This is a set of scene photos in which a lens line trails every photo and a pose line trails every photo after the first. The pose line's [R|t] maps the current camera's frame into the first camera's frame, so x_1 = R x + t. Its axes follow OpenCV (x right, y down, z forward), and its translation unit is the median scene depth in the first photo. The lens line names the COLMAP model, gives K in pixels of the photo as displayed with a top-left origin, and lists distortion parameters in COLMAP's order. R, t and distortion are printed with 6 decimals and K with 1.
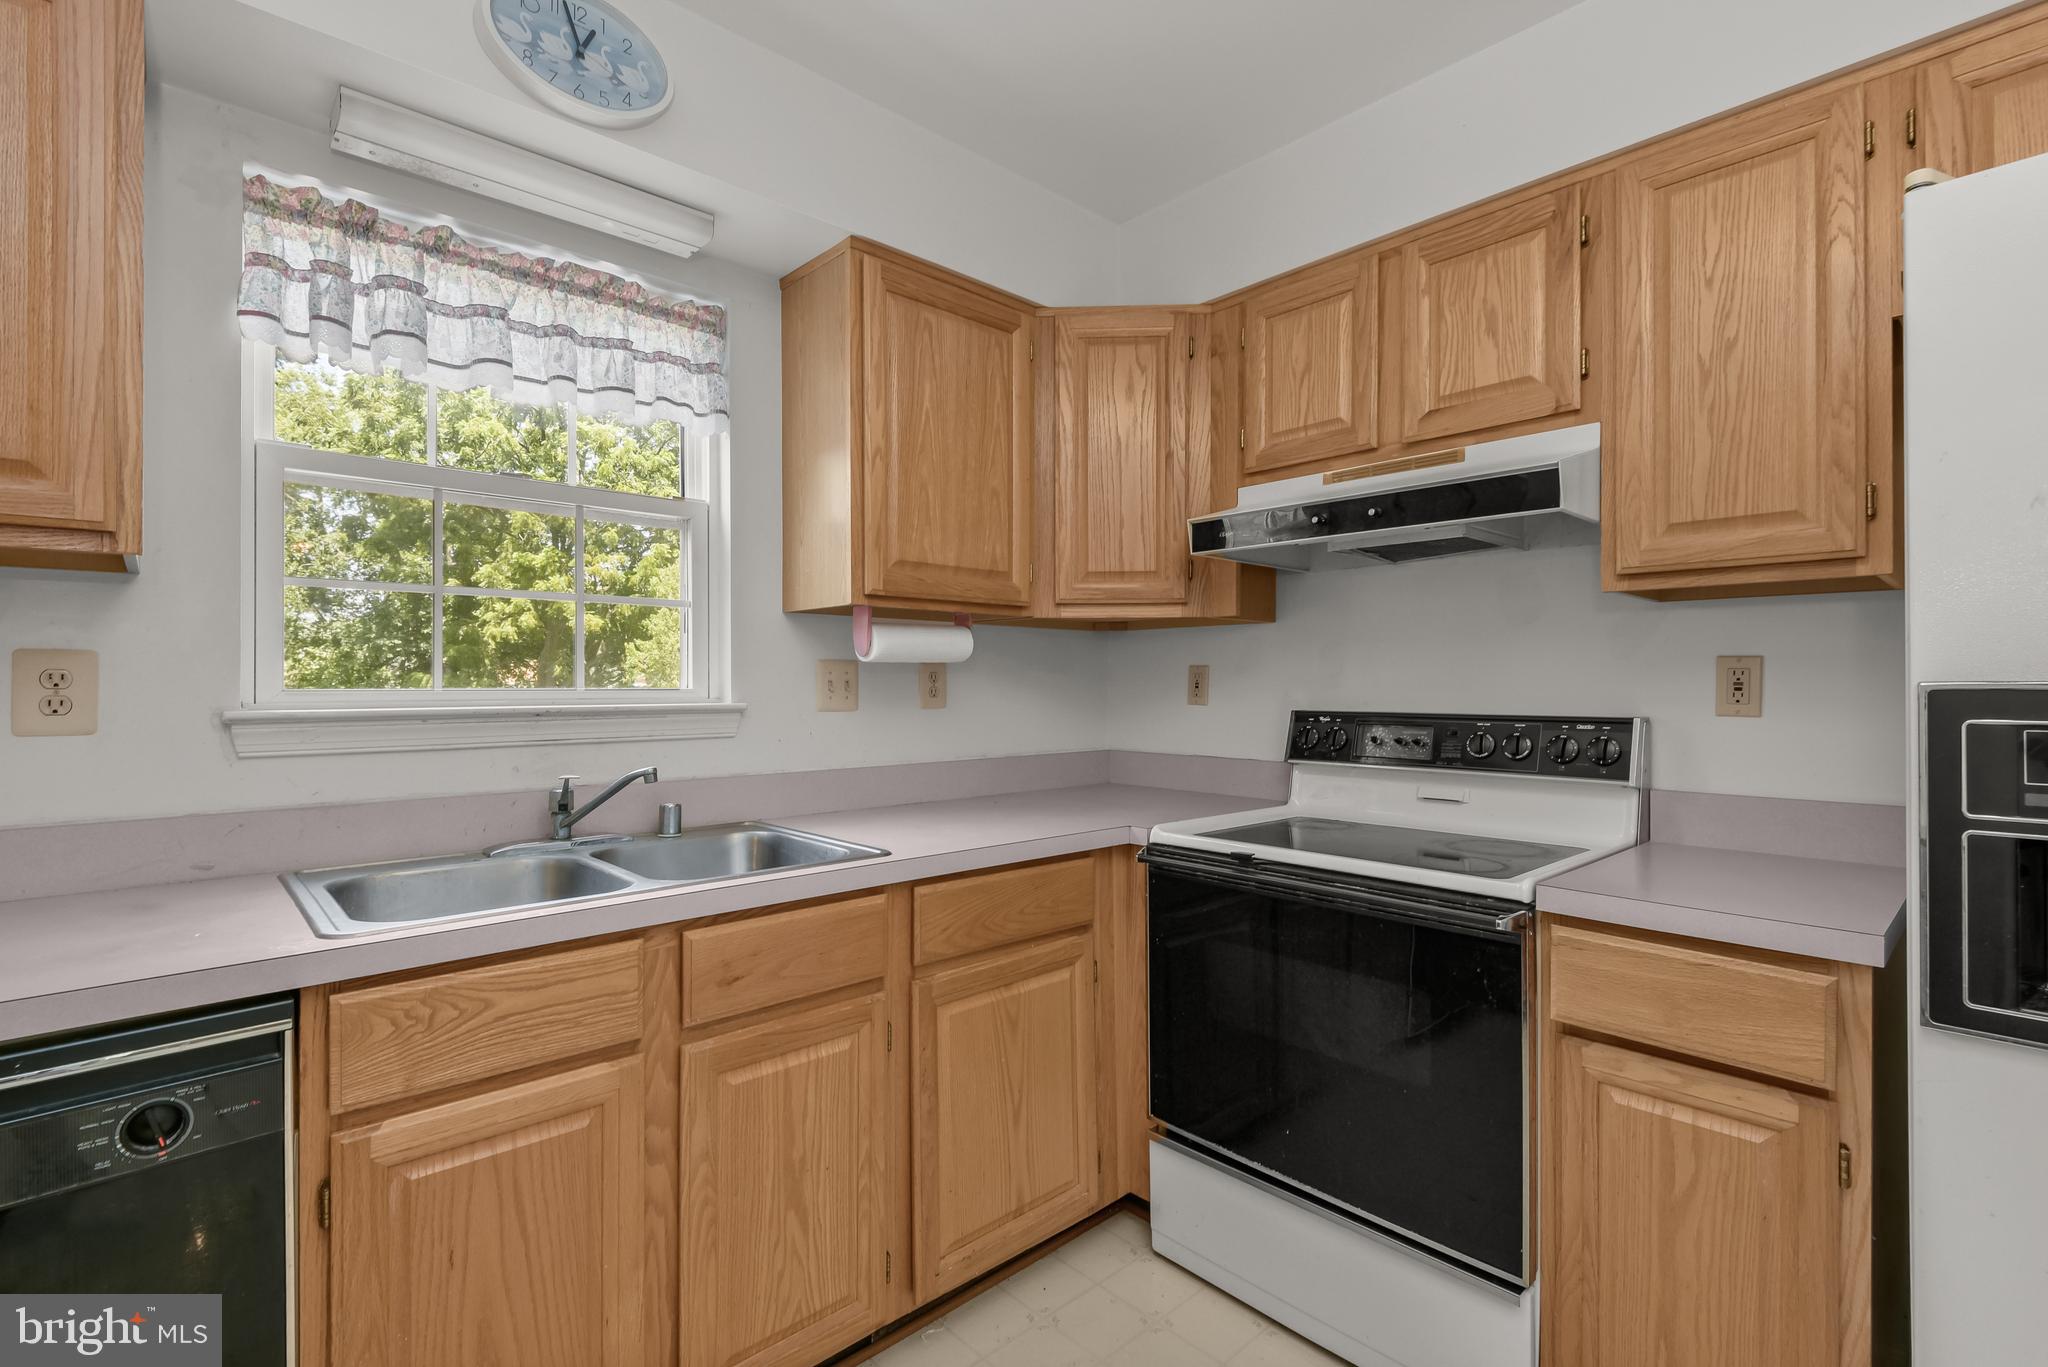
lens RADIAL K [[932.1, 0, 1015.8], [0, 932.1, 683.1], [0, 0, 1]] dist [0.022980, -0.018777]
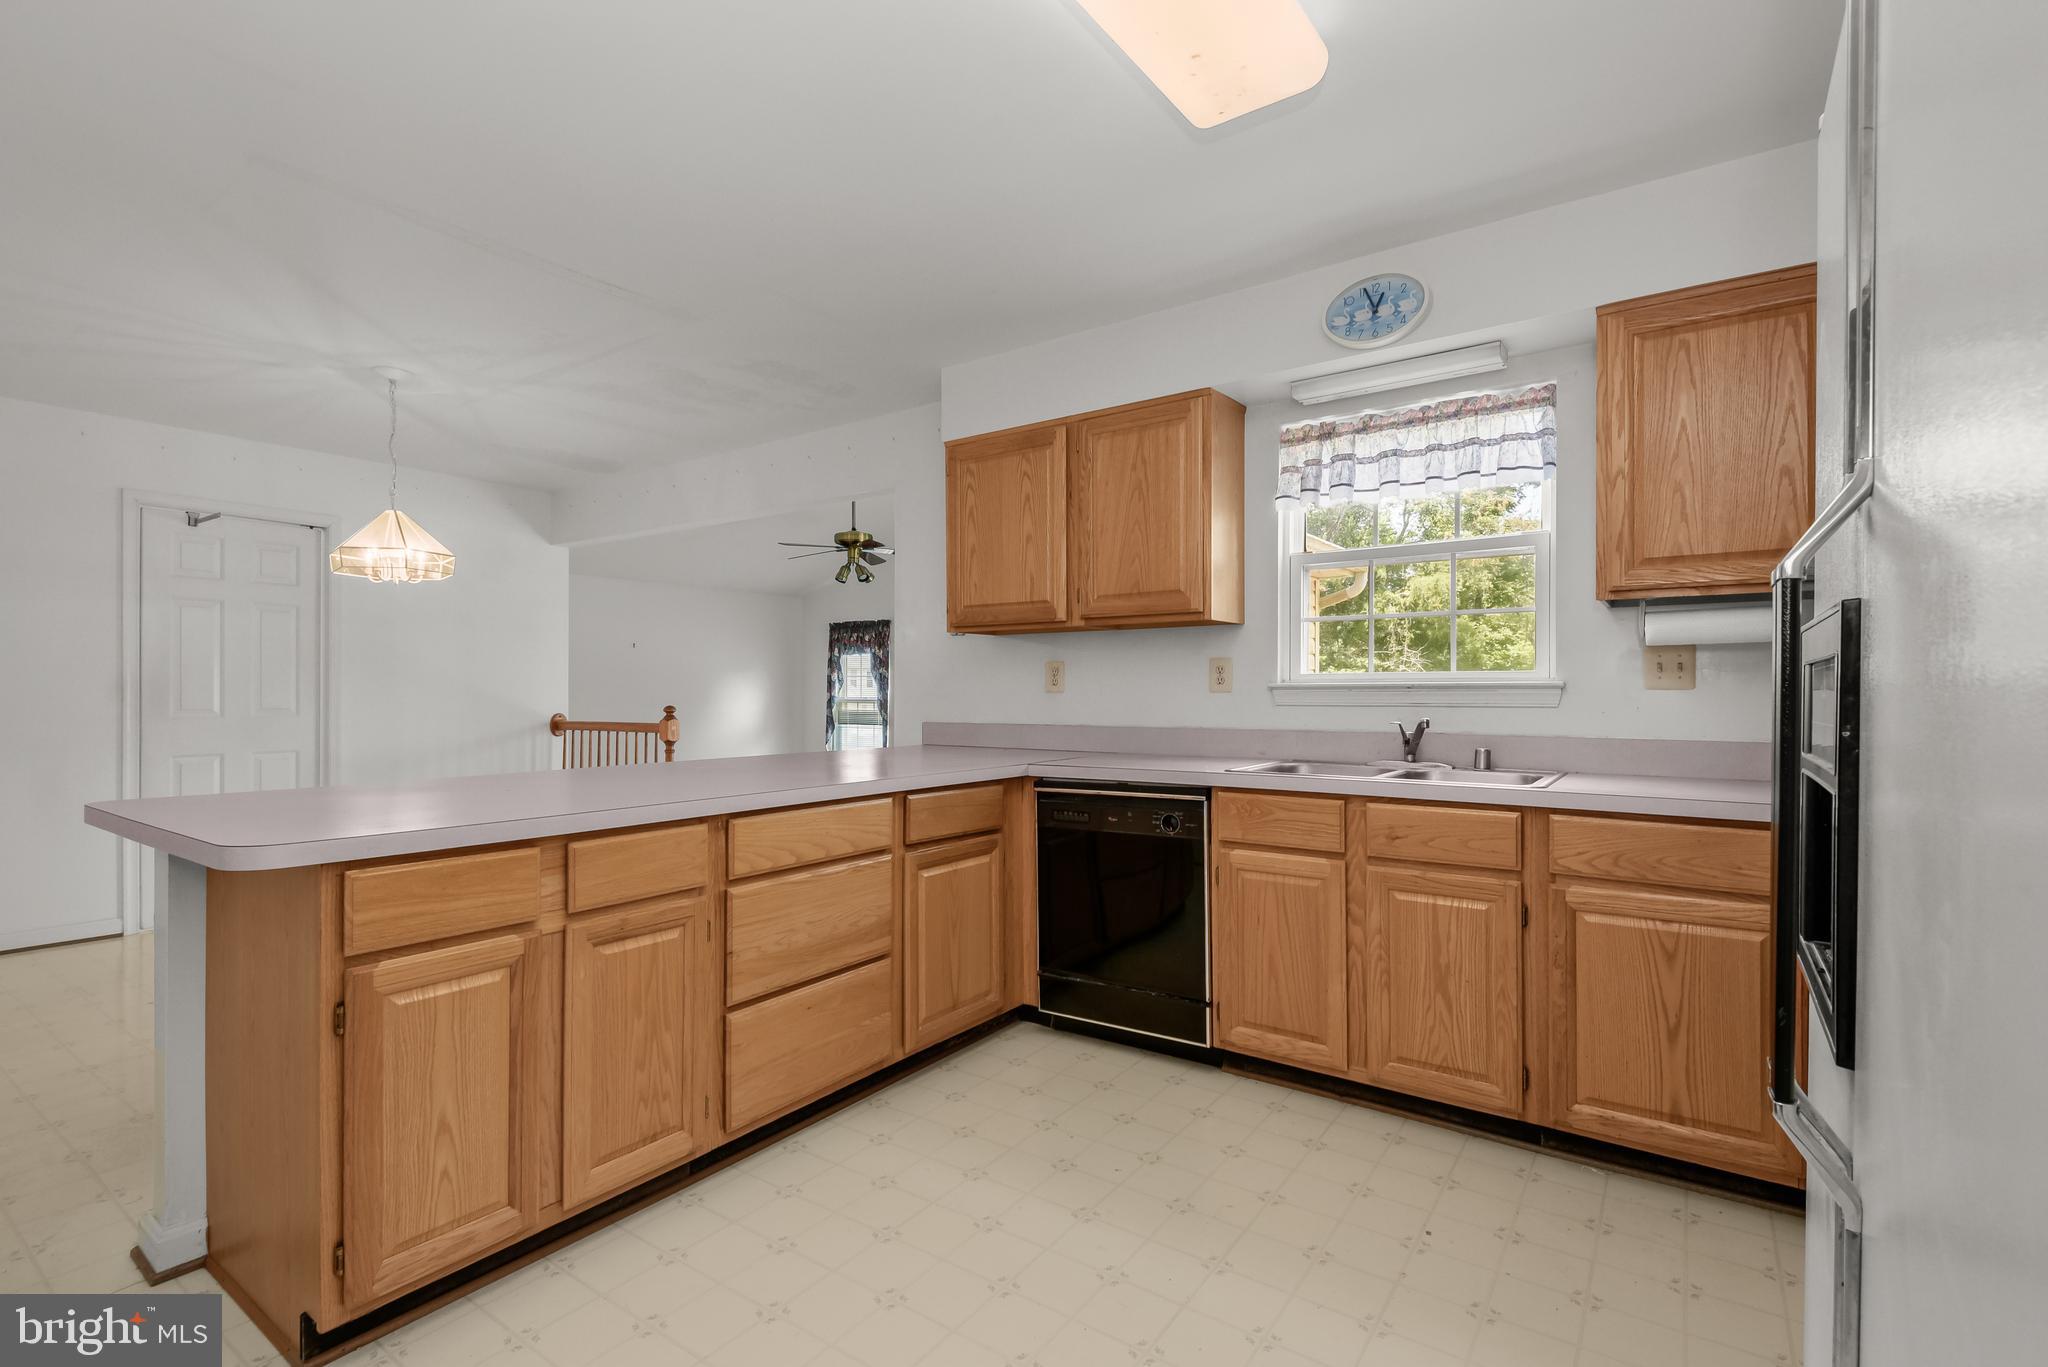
lens RADIAL K [[936.4, 0, 1013.0], [0, 936.4, 697.1], [0, 0, 1]] dist [0.009153, -0.000790]
pose [[0.201931, 0.009827, -0.979351, 0.923404], [0.002805, 0.999940, 0.010612, 0.029819], [0.979396, -0.004890, 0.201891, -0.025016]]
